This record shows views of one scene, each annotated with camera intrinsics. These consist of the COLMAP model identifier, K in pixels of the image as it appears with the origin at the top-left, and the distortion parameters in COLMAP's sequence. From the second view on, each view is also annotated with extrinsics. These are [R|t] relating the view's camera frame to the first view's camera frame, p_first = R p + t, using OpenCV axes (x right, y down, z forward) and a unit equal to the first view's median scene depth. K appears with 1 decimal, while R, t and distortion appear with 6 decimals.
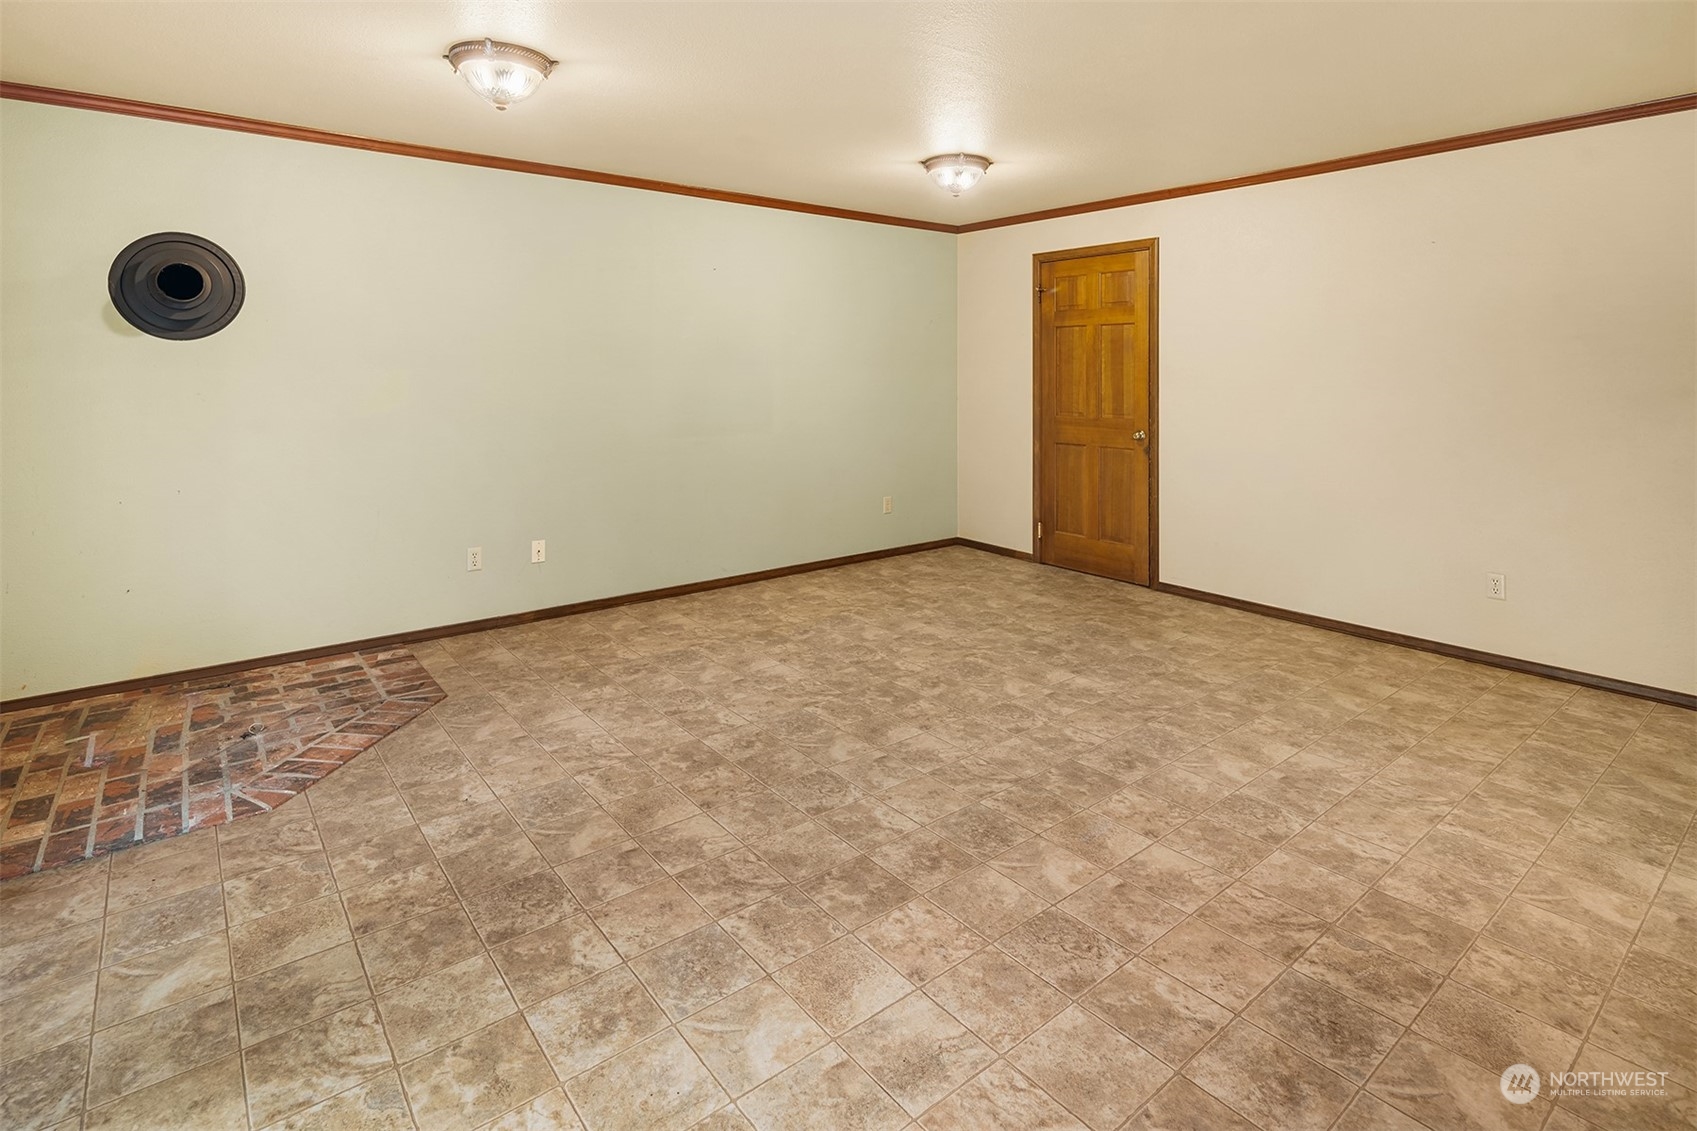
lens RADIAL K [[831.2, 0, 848.5], [0, 831.2, 565.5], [0, 0, 1]] dist [0.002296, -0.000707]
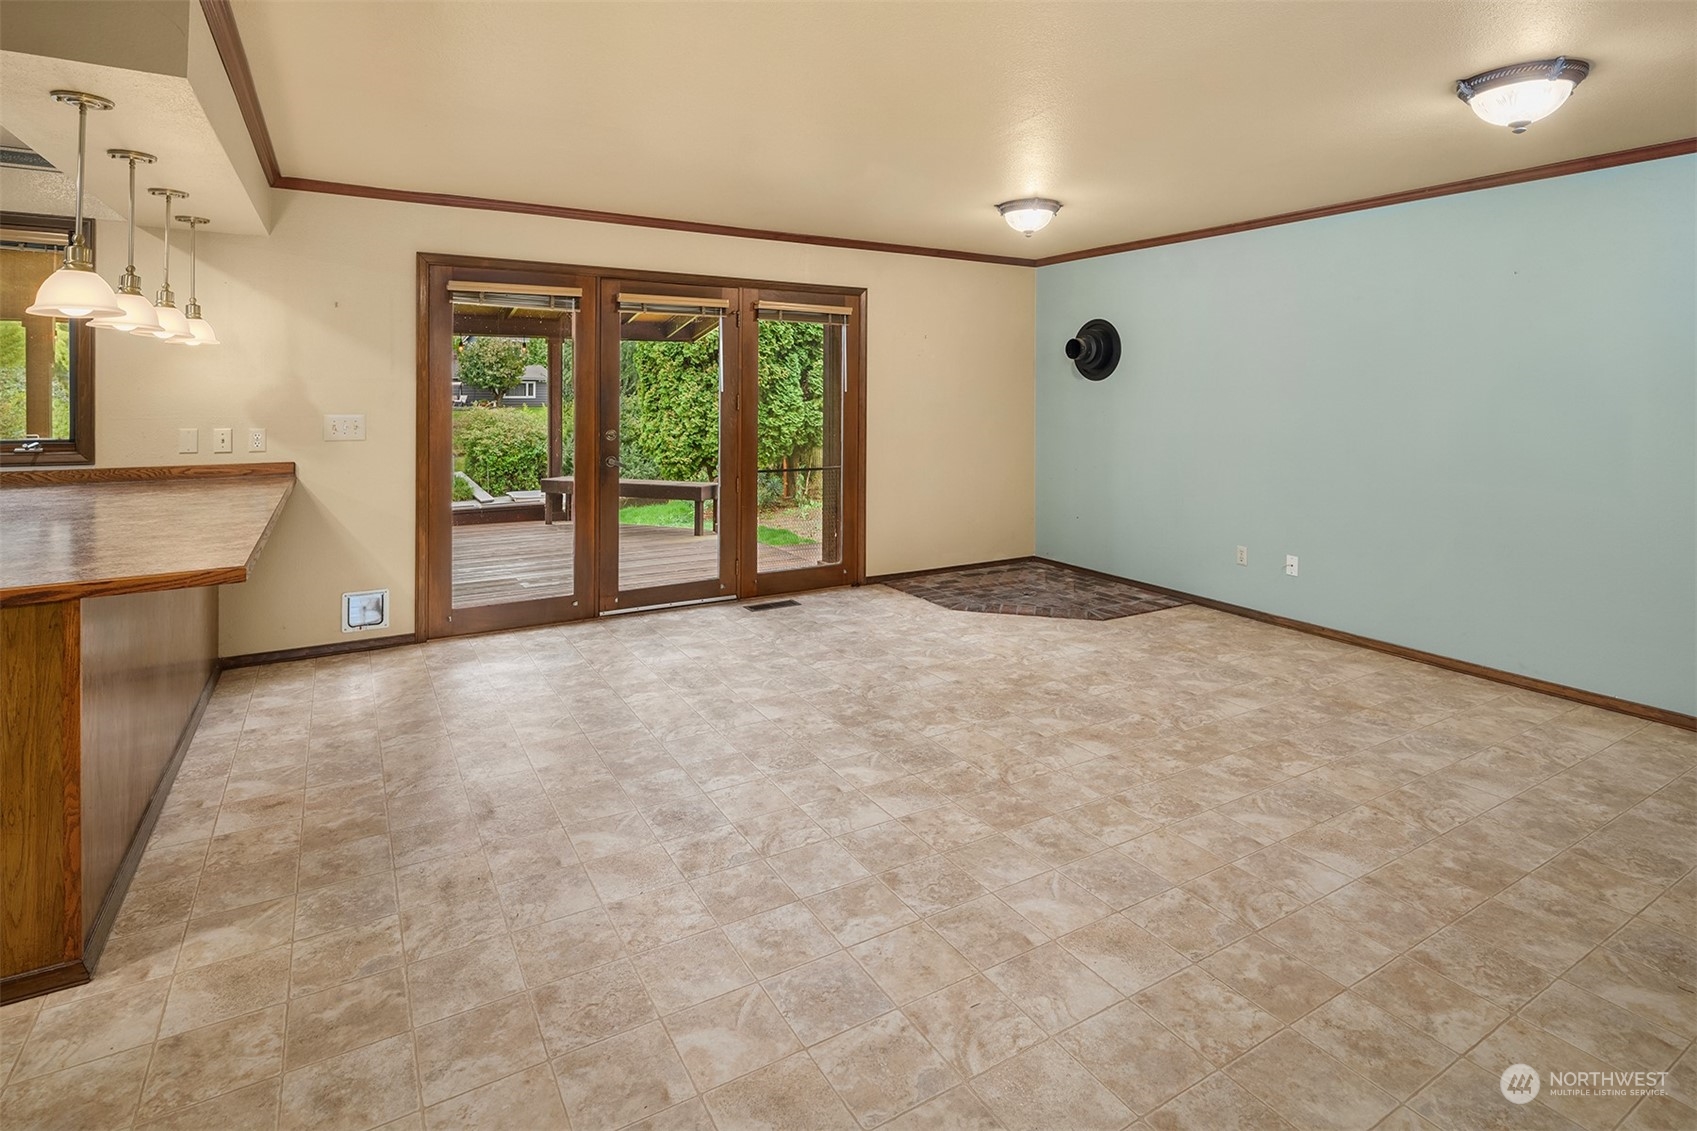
lens RADIAL K [[816.5, 0, 844.3], [0, 816.5, 616.9], [0, 0, 1]] dist [0.002360, 0.000599]
pose [[-0.136994, 0.255225, -0.957127, 1.098874], [-0.232934, 0.930843, 0.281556, -0.171476], [0.962795, 0.261519, -0.068069, 0.717751]]
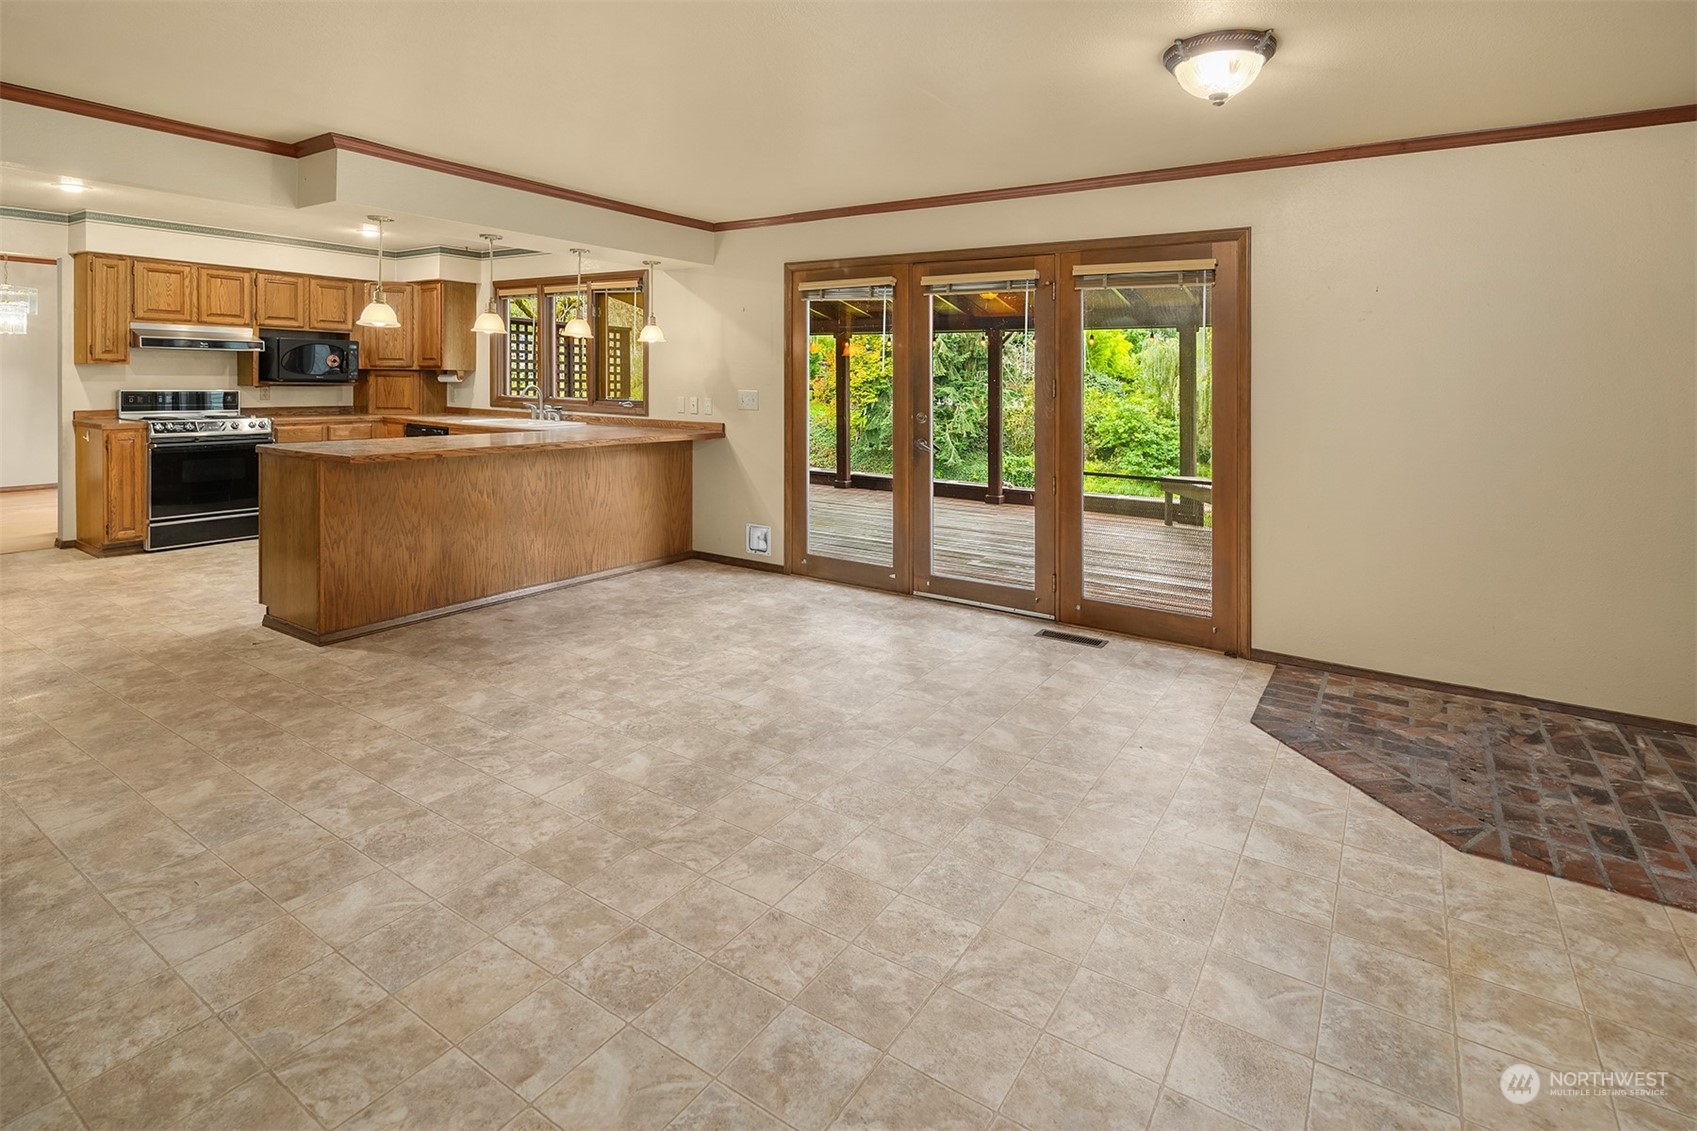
lens RADIAL K [[831.2, 0, 848.5], [0, 831.2, 565.5], [0, 0, 1]] dist [0.002296, -0.000707]
pose [[-0.953876, 0.041585, -0.297307, -0.015445], [-0.092442, 0.901548, 0.422689, -0.400638], [0.285614, 0.430676, -0.856121, 1.732429]]
